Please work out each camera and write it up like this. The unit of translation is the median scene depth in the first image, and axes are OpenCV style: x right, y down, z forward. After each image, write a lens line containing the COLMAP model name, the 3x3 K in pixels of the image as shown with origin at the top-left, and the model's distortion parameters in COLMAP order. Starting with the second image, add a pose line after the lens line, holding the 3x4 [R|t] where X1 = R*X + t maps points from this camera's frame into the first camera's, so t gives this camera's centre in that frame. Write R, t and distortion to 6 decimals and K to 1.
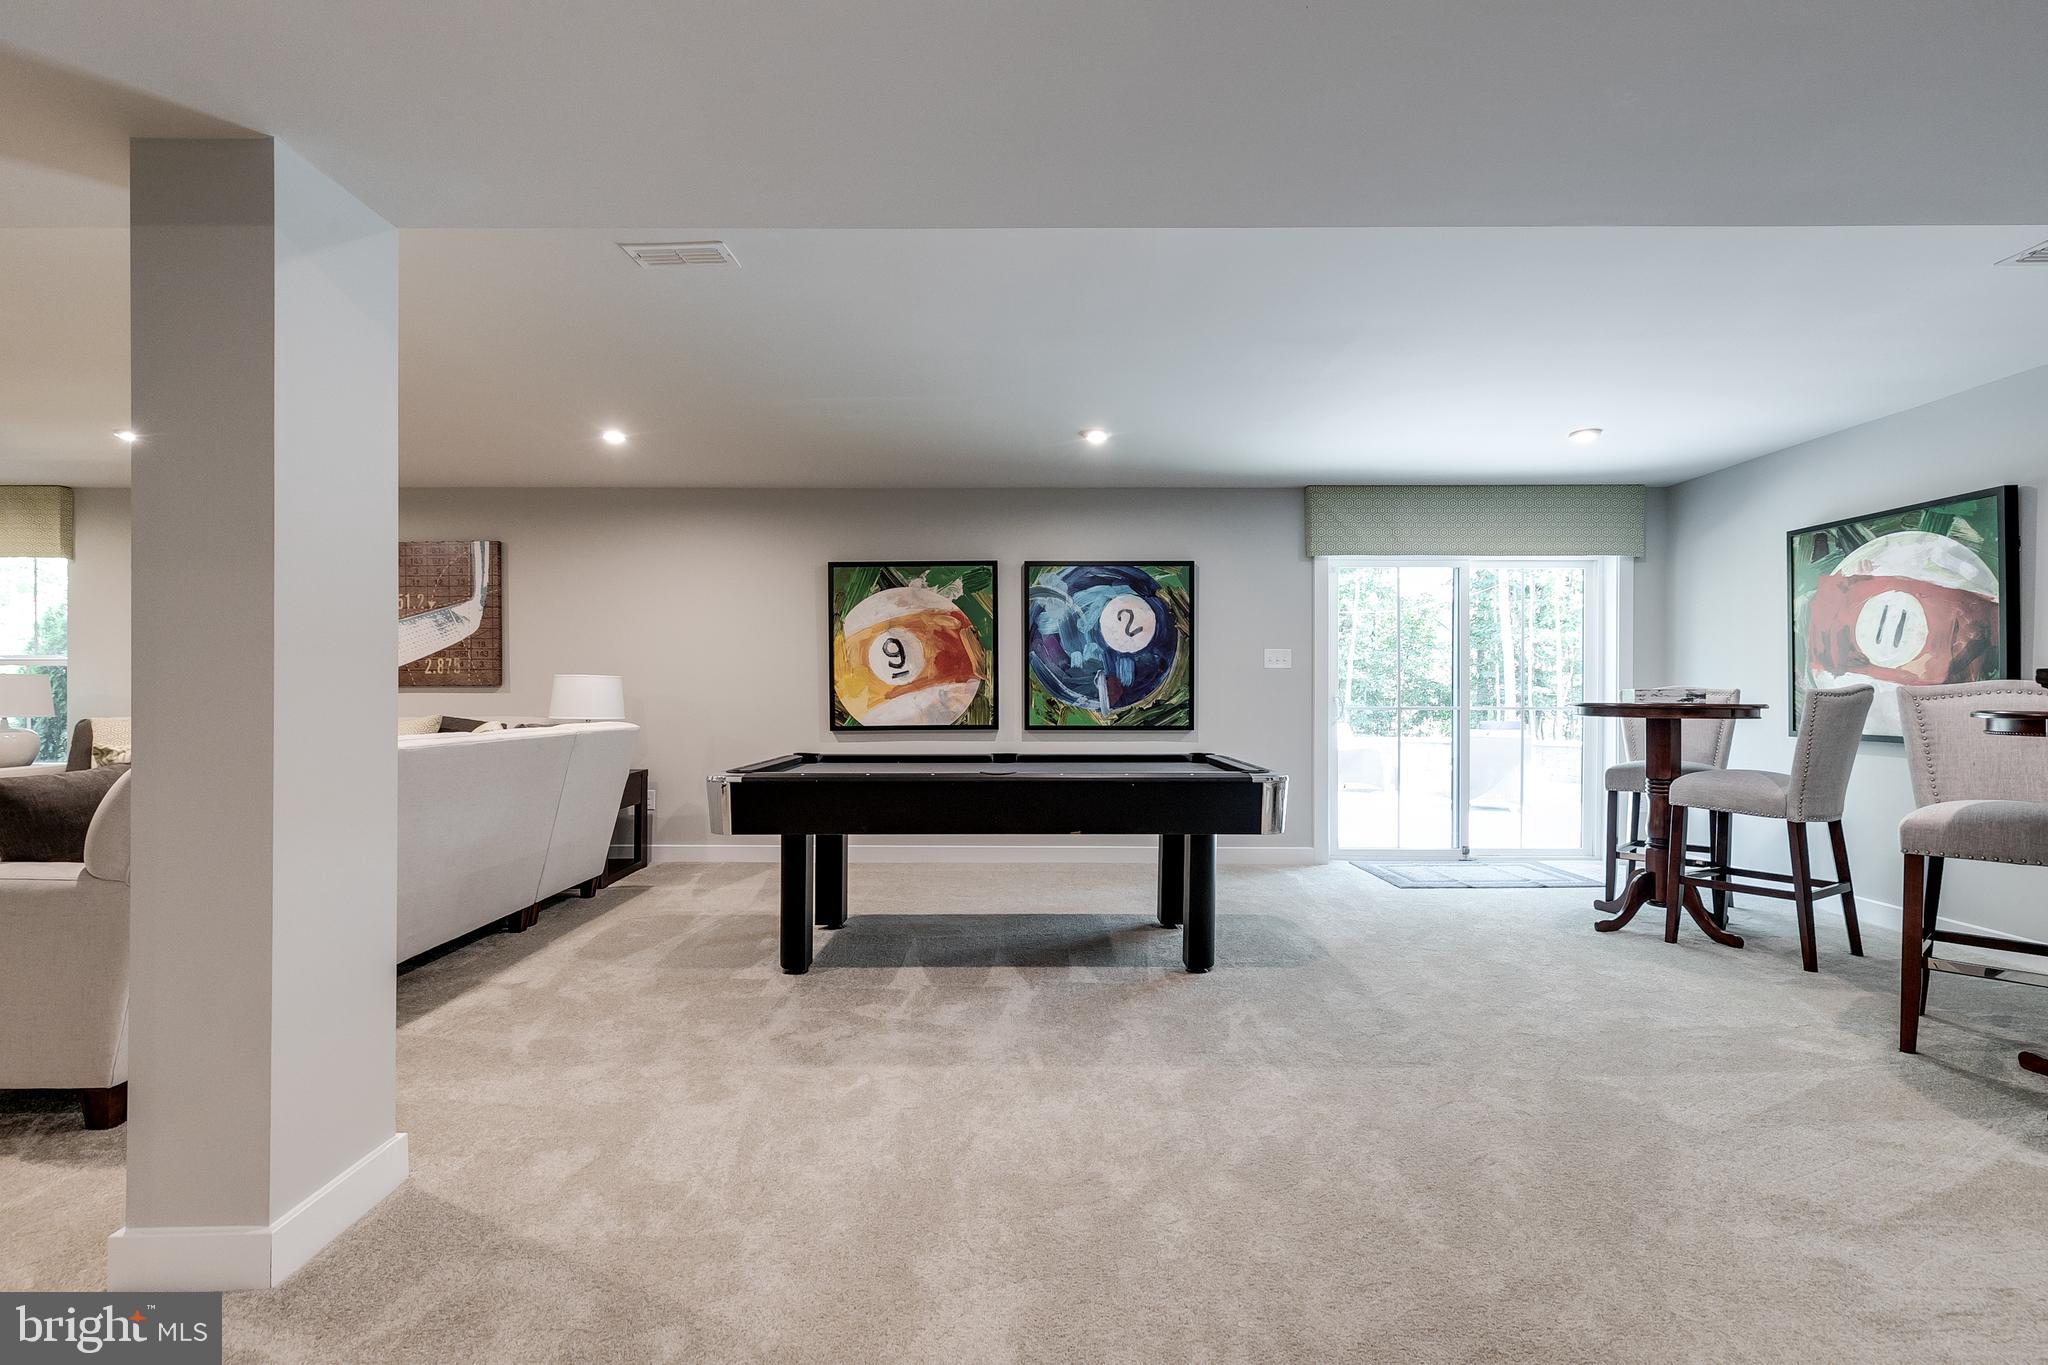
lens RADIAL K [[938.0, 0, 1026.9], [0, 938.0, 677.5], [0, 0, 1]] dist [-0.002459, 0.000747]
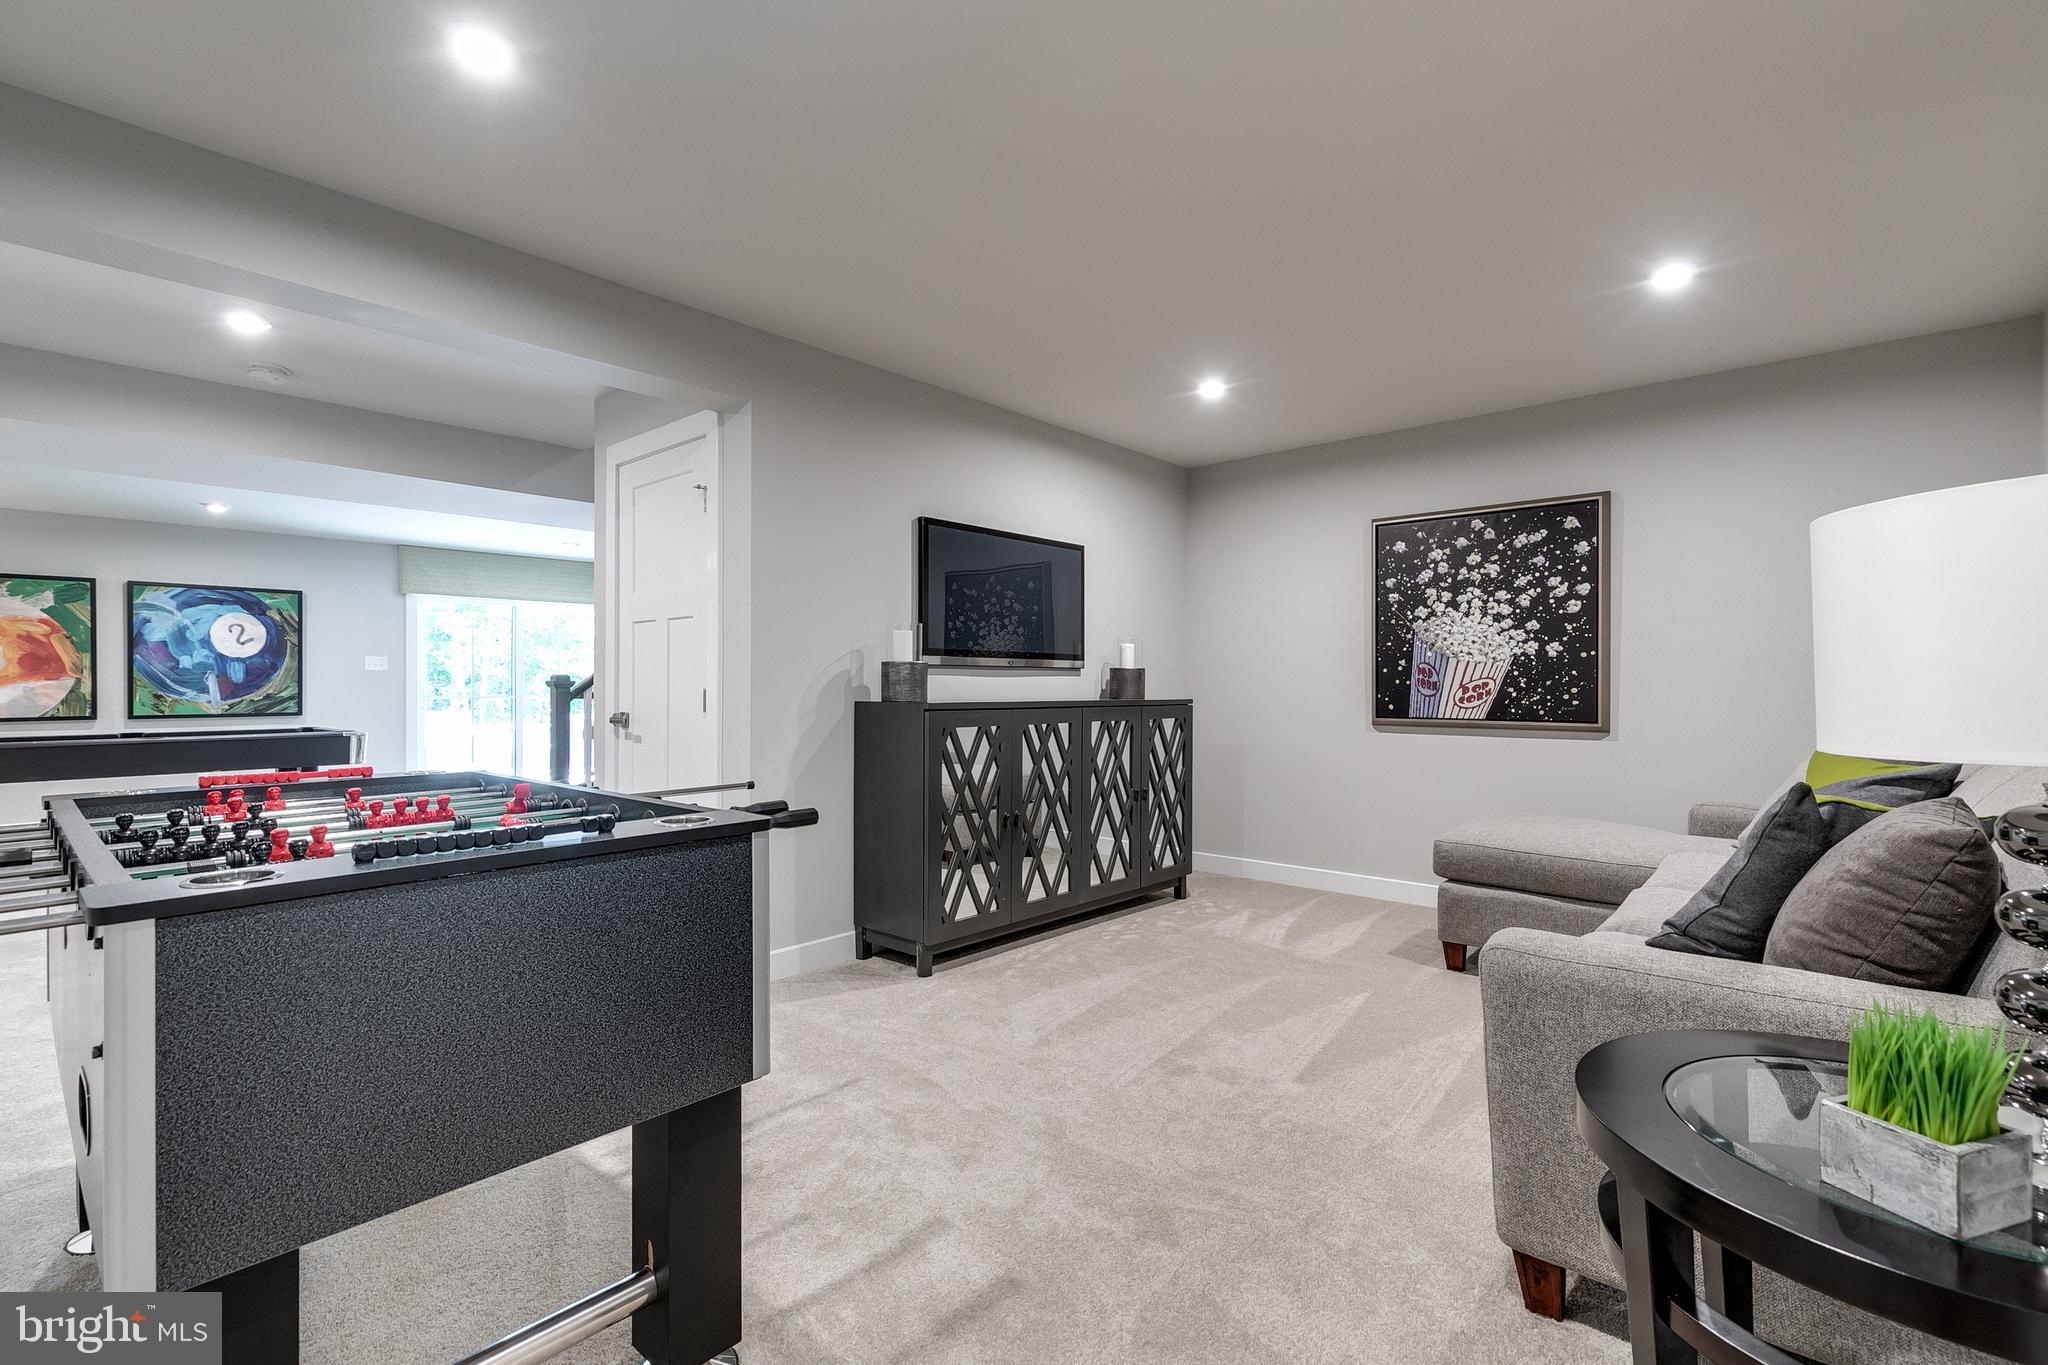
lens RADIAL K [[938.0, 0, 1042.9], [0, 938.0, 683.7], [0, 0, 1]] dist [-0.002459, 0.000747]
pose [[0.670511, -0.001087, 0.741898, -0.108109], [0.002932, 0.999995, -0.001184, 0.014714], [-0.741893, 0.002969, 0.670511, -0.696313]]
